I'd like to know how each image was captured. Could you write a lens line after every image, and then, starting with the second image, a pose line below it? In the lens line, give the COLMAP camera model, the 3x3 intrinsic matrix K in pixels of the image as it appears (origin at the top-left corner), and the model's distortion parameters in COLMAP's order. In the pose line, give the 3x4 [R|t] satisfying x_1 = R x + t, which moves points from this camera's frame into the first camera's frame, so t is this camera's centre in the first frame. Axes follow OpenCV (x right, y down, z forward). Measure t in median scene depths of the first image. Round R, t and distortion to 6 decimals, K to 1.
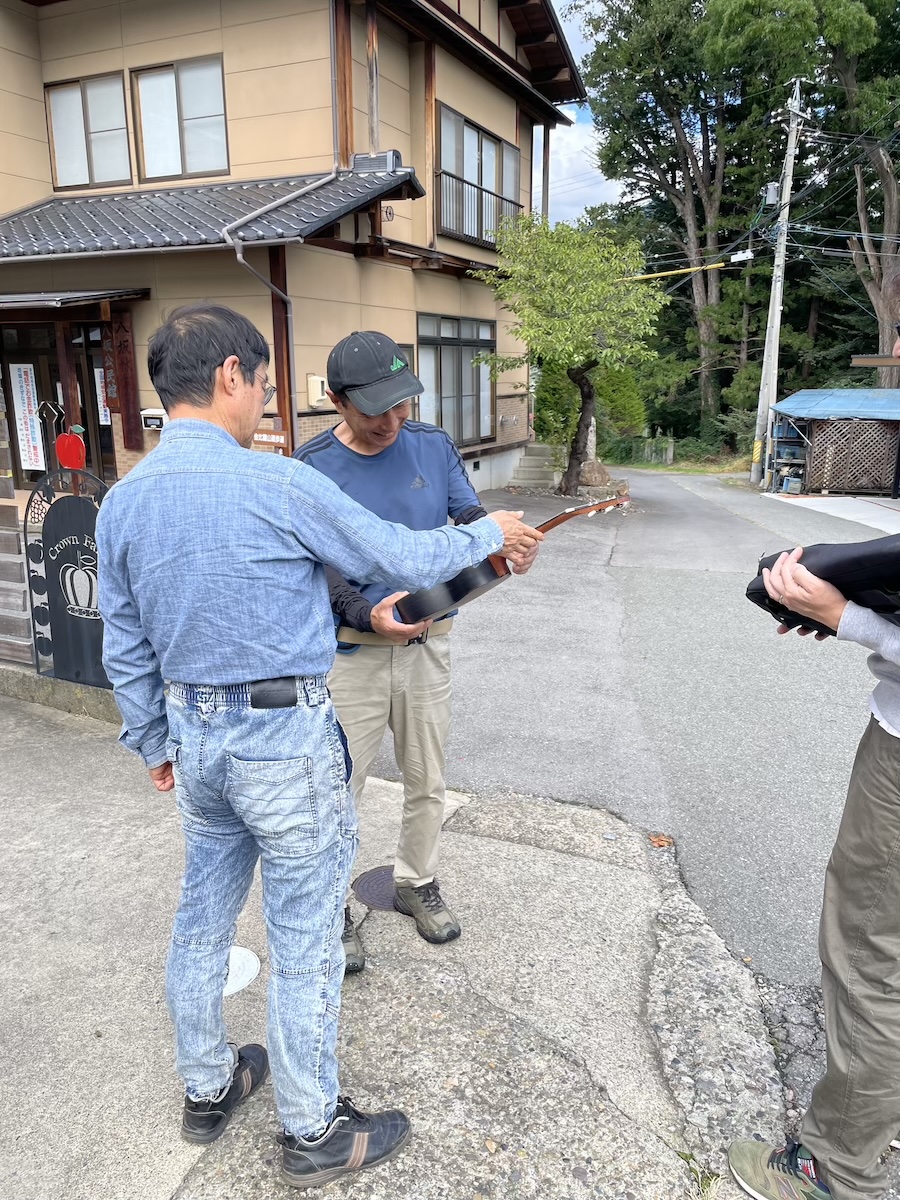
lens RADIAL K [[903.6, 0, 455.9], [0, 903.6, 603.1], [0, 0, 1]] dist [0.068846, -0.094948]
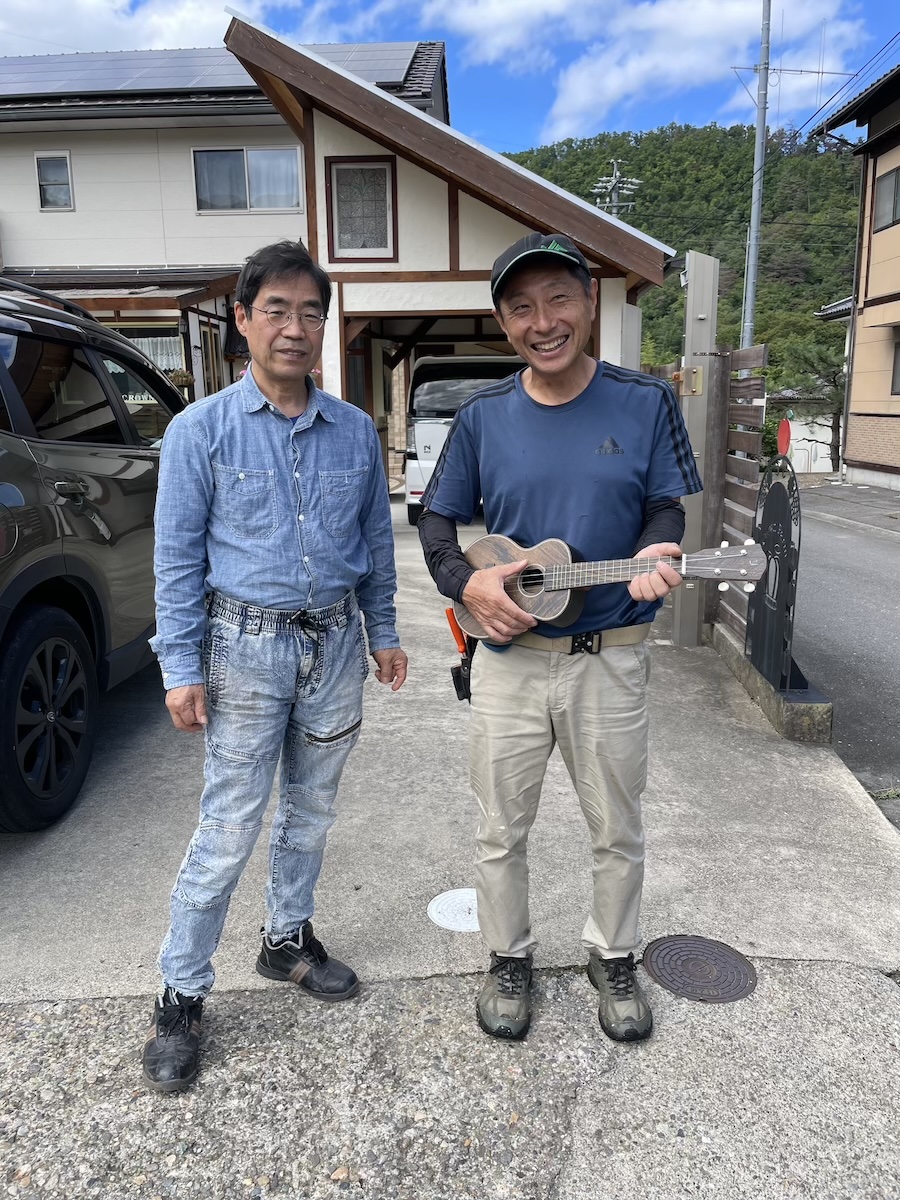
lens RADIAL K [[903.6, 0, 455.1], [0, 903.6, 603.6], [0, 0, 1]] dist [0.068846, -0.094948]
pose [[0.409065, 0.200861, -0.890124, 0.112691], [-0.219877, 0.968427, 0.117484, -0.009700], [0.885618, 0.147659, 0.440315, 0.093751]]
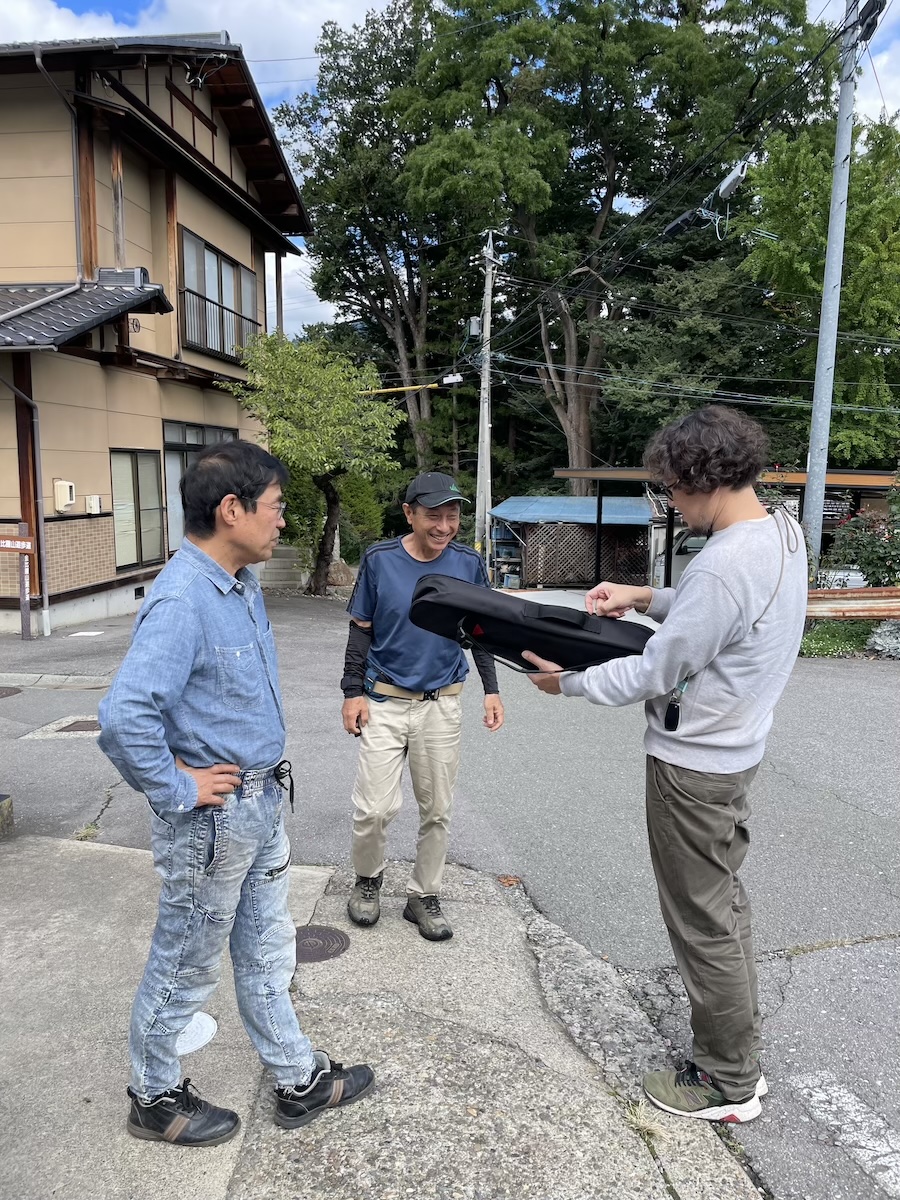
lens RADIAL K [[903.6, 0, 459.1], [0, 903.6, 599.5], [0, 0, 1]] dist [0.068846, -0.094948]
pose [[0.952593, -0.030253, 0.302741, -0.049276], [0.064589, 0.992472, -0.104055, 0.005324], [-0.297314, 0.118675, 0.947376, -0.036221]]
